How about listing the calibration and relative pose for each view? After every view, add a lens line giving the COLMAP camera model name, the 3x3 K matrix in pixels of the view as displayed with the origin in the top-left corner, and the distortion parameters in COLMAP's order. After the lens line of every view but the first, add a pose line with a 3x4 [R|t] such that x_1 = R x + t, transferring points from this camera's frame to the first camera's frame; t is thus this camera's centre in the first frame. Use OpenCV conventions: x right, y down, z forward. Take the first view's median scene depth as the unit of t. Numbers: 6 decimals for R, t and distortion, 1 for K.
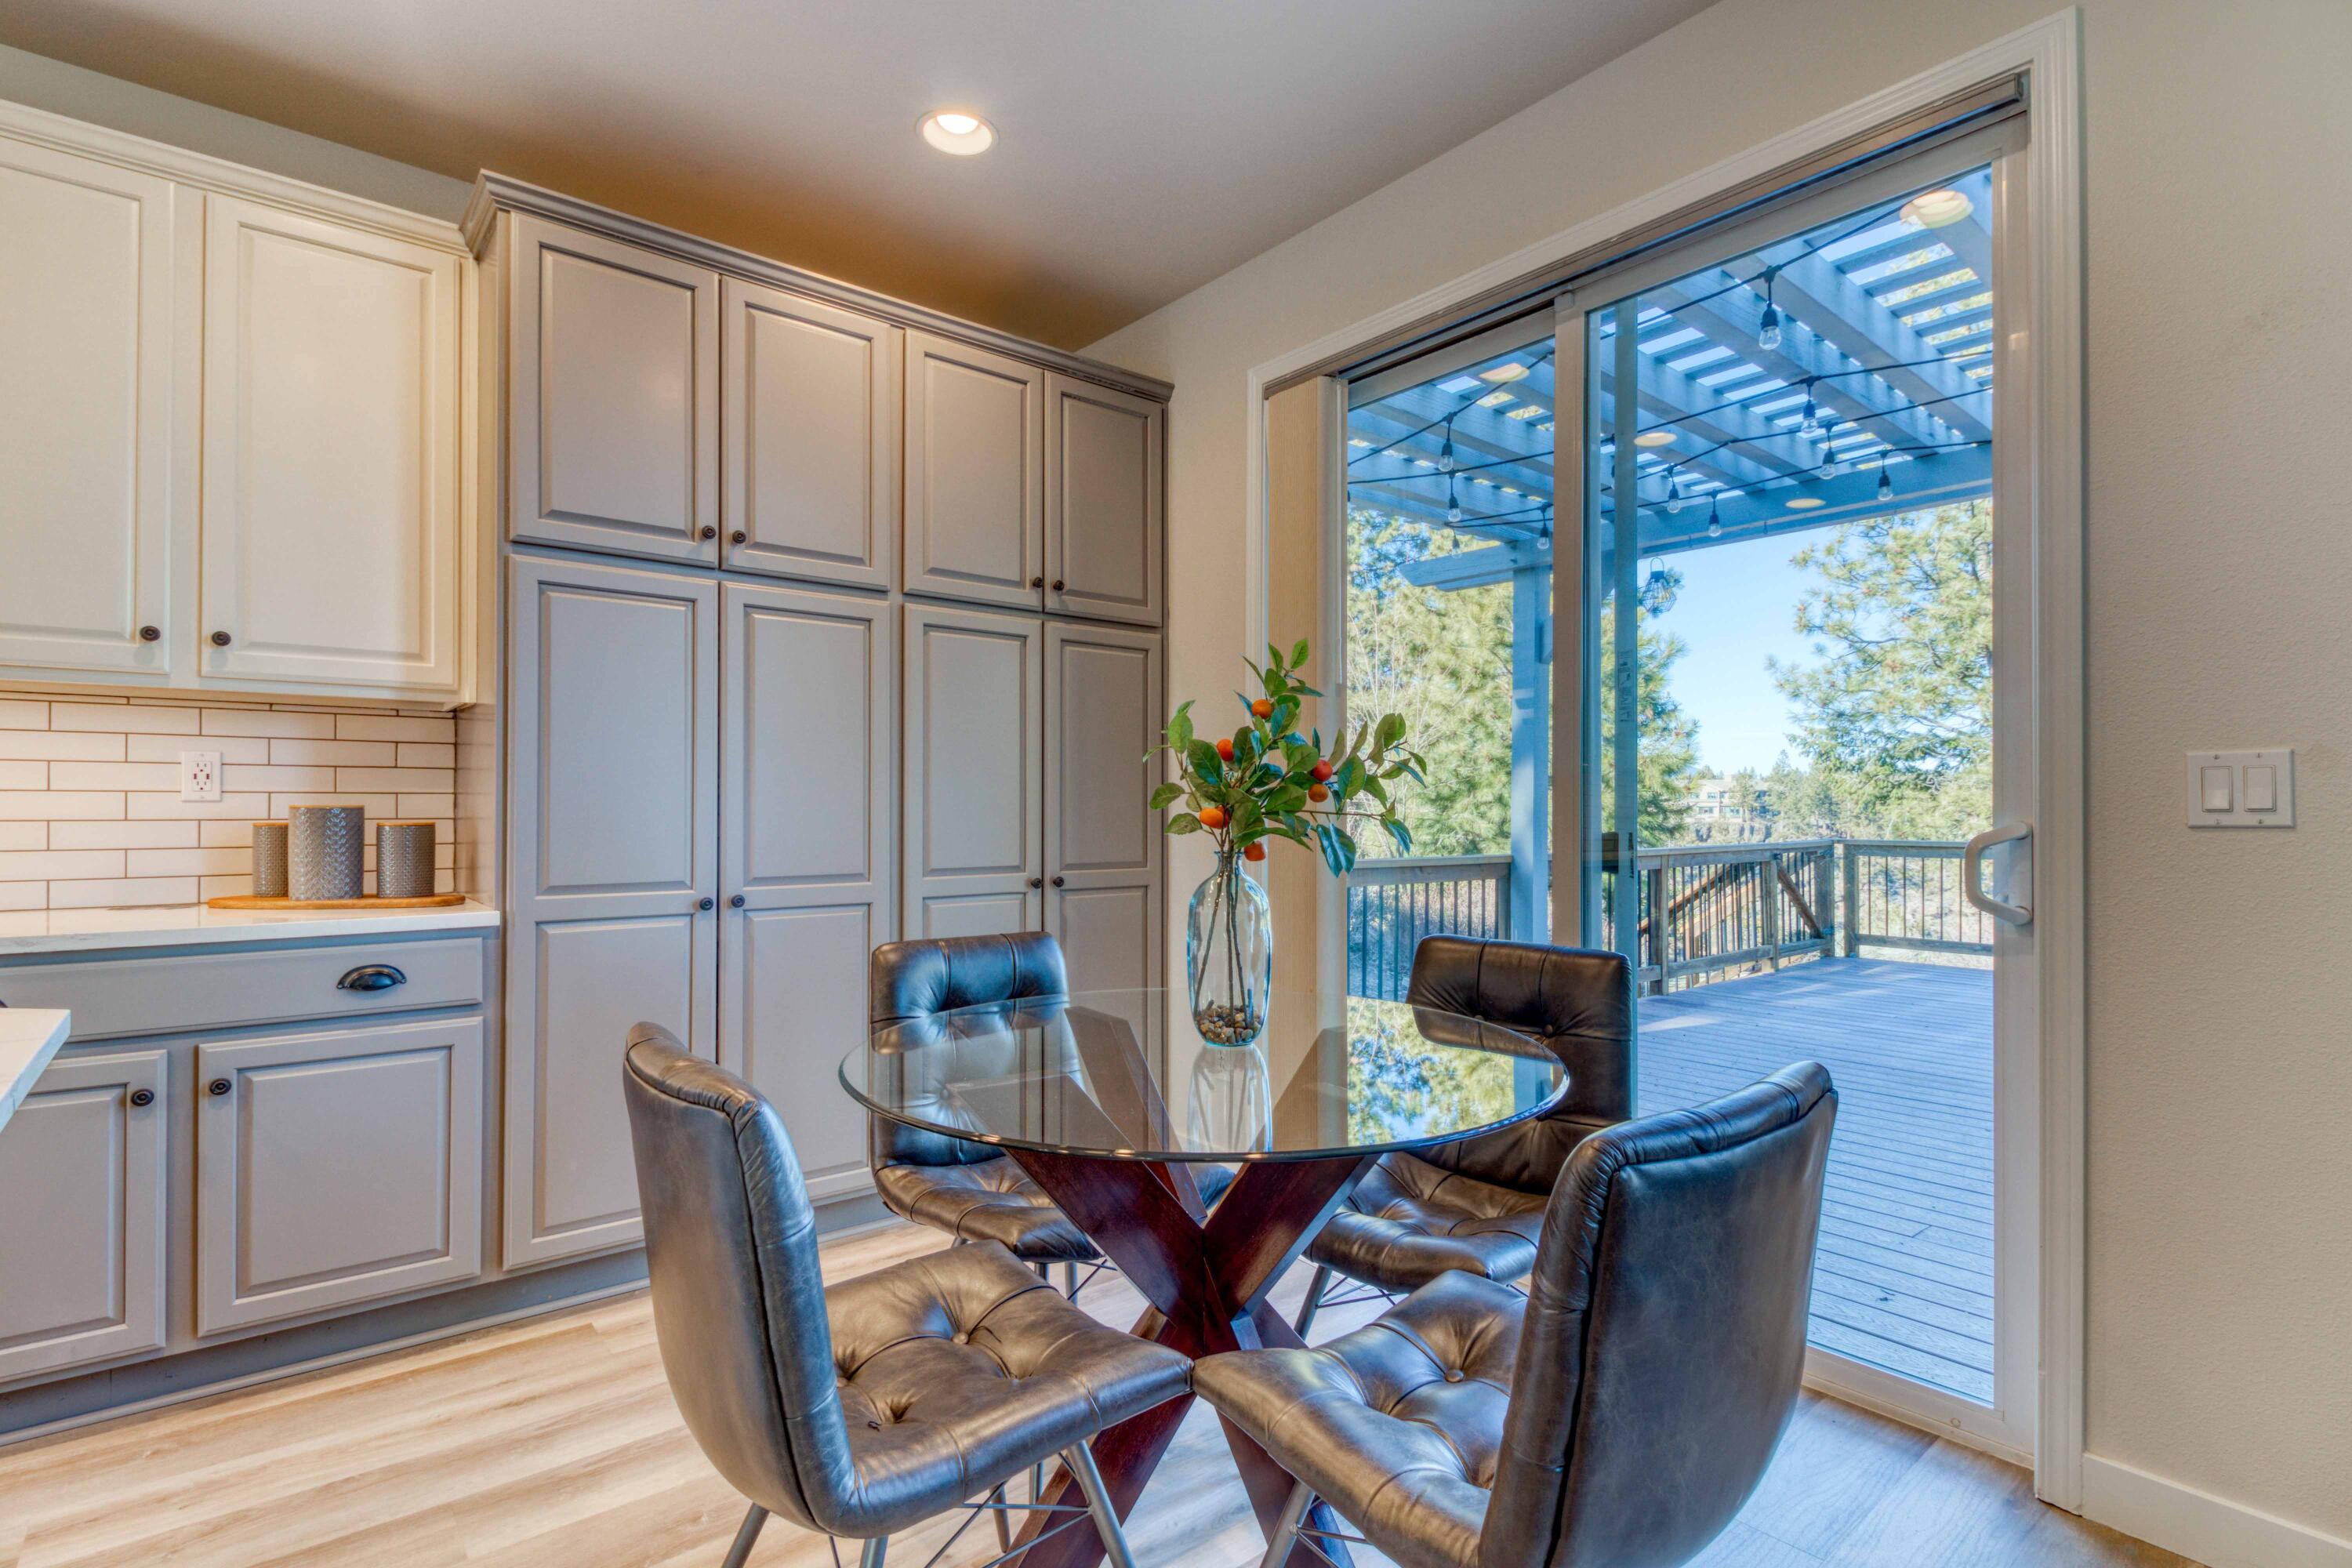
lens RADIAL K [[1105.1, 0, 1170.6], [0, 1105.1, 782.9], [0, 0, 1]] dist [0.009590, -0.007607]
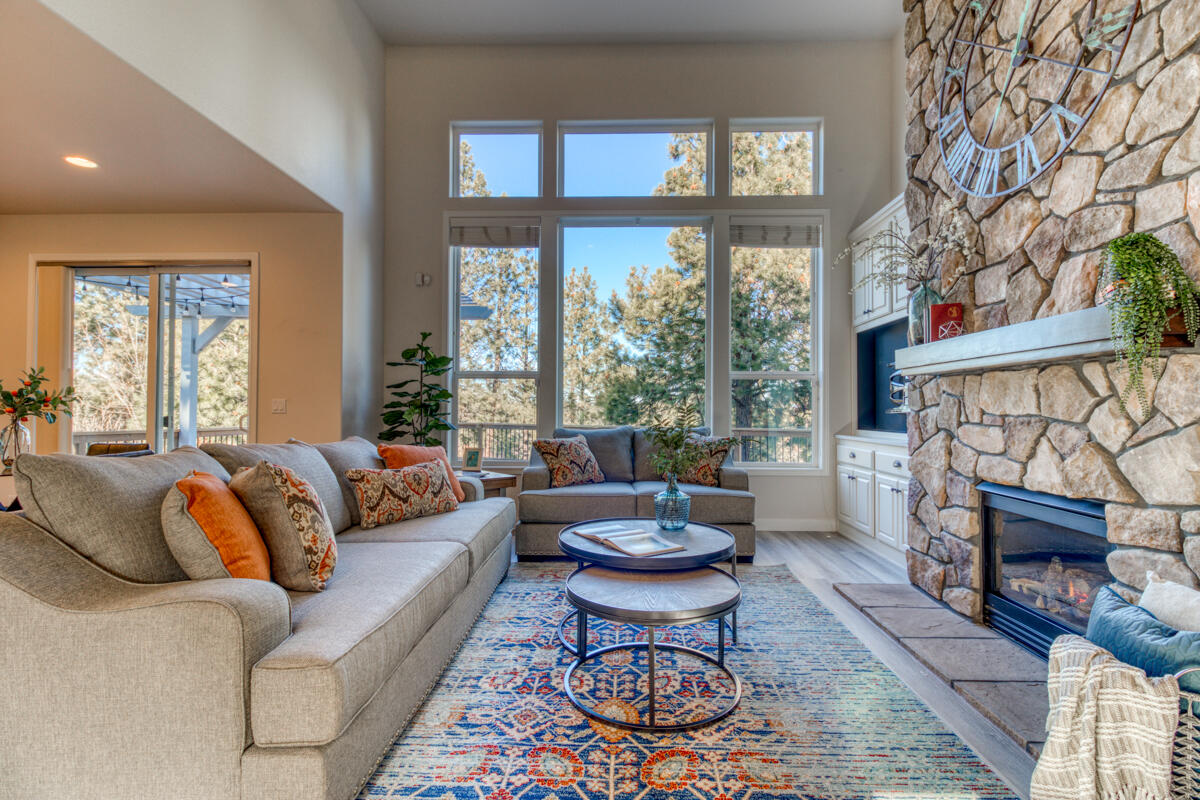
lens RADIAL K [[563.8, 0, 604.5], [0, 563.8, 402.2], [0, 0, 1]] dist [0.009590, -0.007607]
pose [[0.656786, 0.009818, 0.754013, -0.060639], [-0.013852, 0.999904, -0.000953, -0.018842], [-0.753949, -0.009819, 0.656859, -1.337878]]
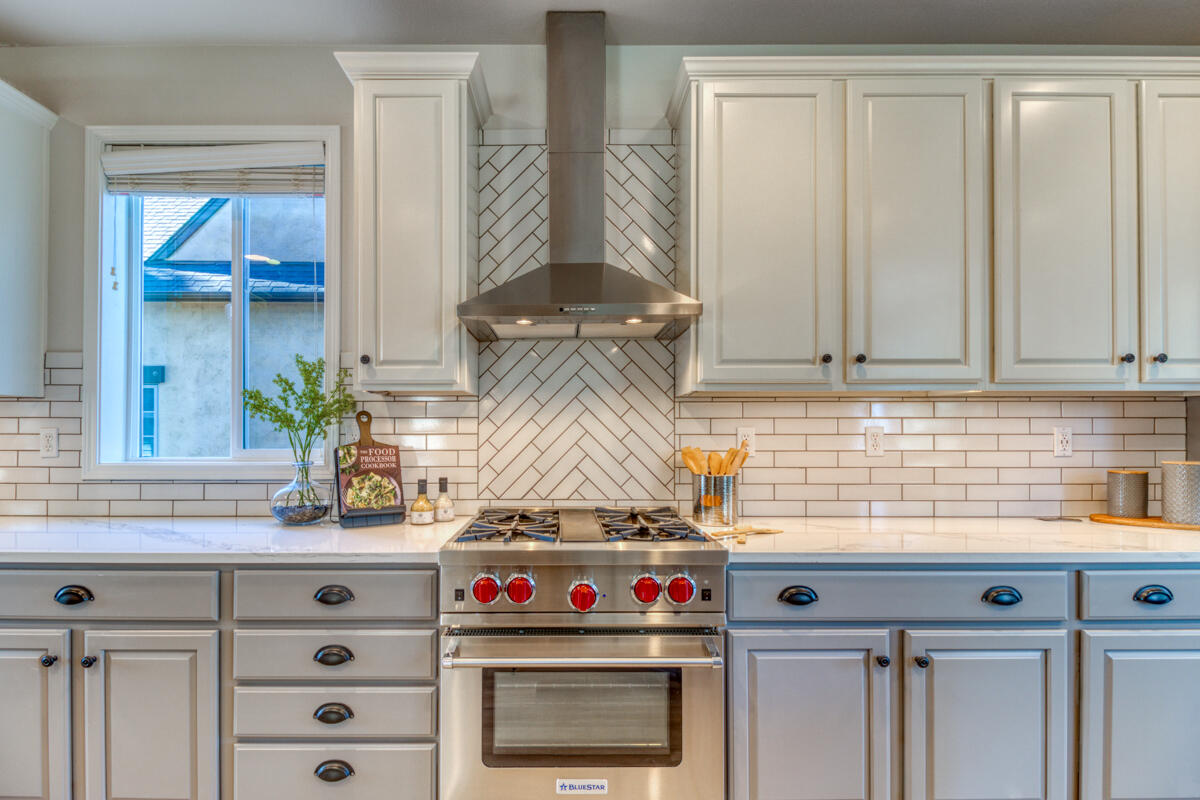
lens RADIAL K [[563.8, 0, 567.0], [0, 563.8, 428.3], [0, 0, 1]] dist [0.009590, -0.007607]
pose [[0.765987, -0.007837, -0.642808, -0.890791], [0.013359, 0.999904, 0.003728, -0.039624], [0.642717, -0.011443, 0.766018, -0.149638]]
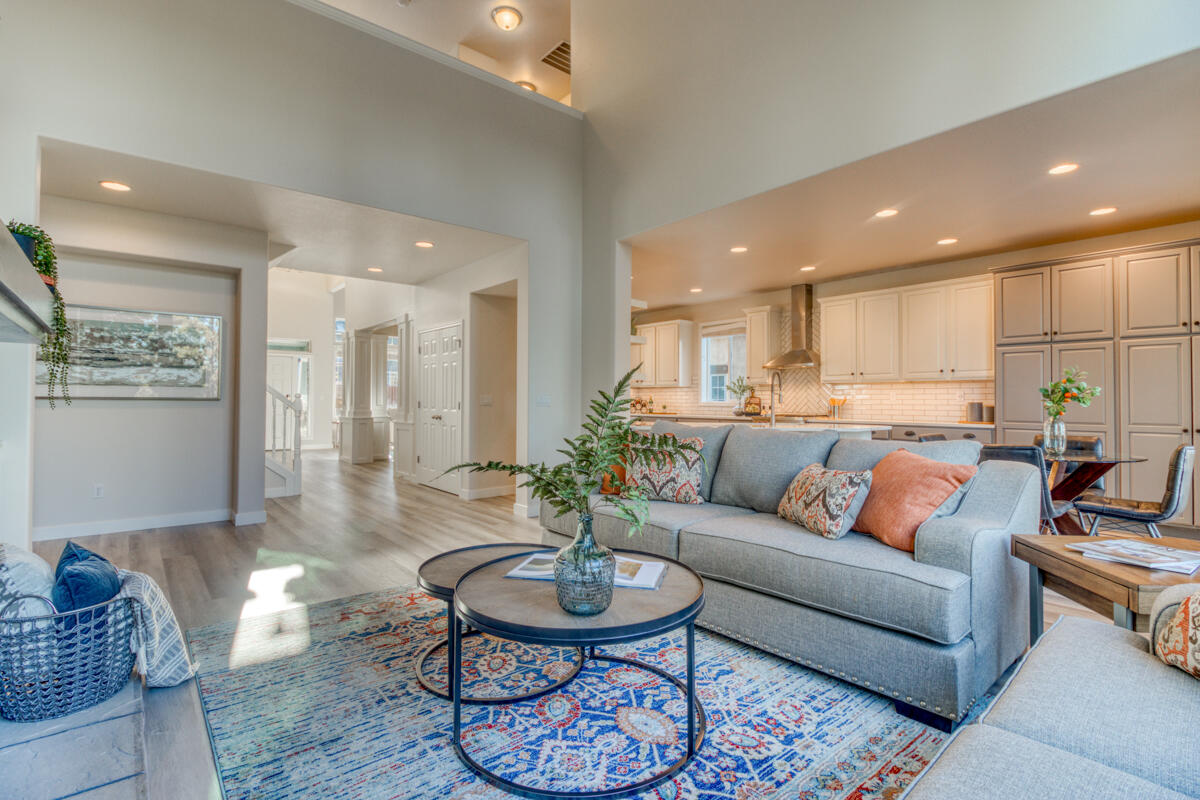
lens RADIAL K [[563.8, 0, 595.7], [0, 563.8, 396.8], [0, 0, 1]] dist [0.009590, -0.007607]
pose [[0.001352, -0.007822, -0.999968, 1.649389], [0.015600, 0.999848, -0.007800, -0.009599], [0.999877, -0.015589, 0.001473, -0.636638]]
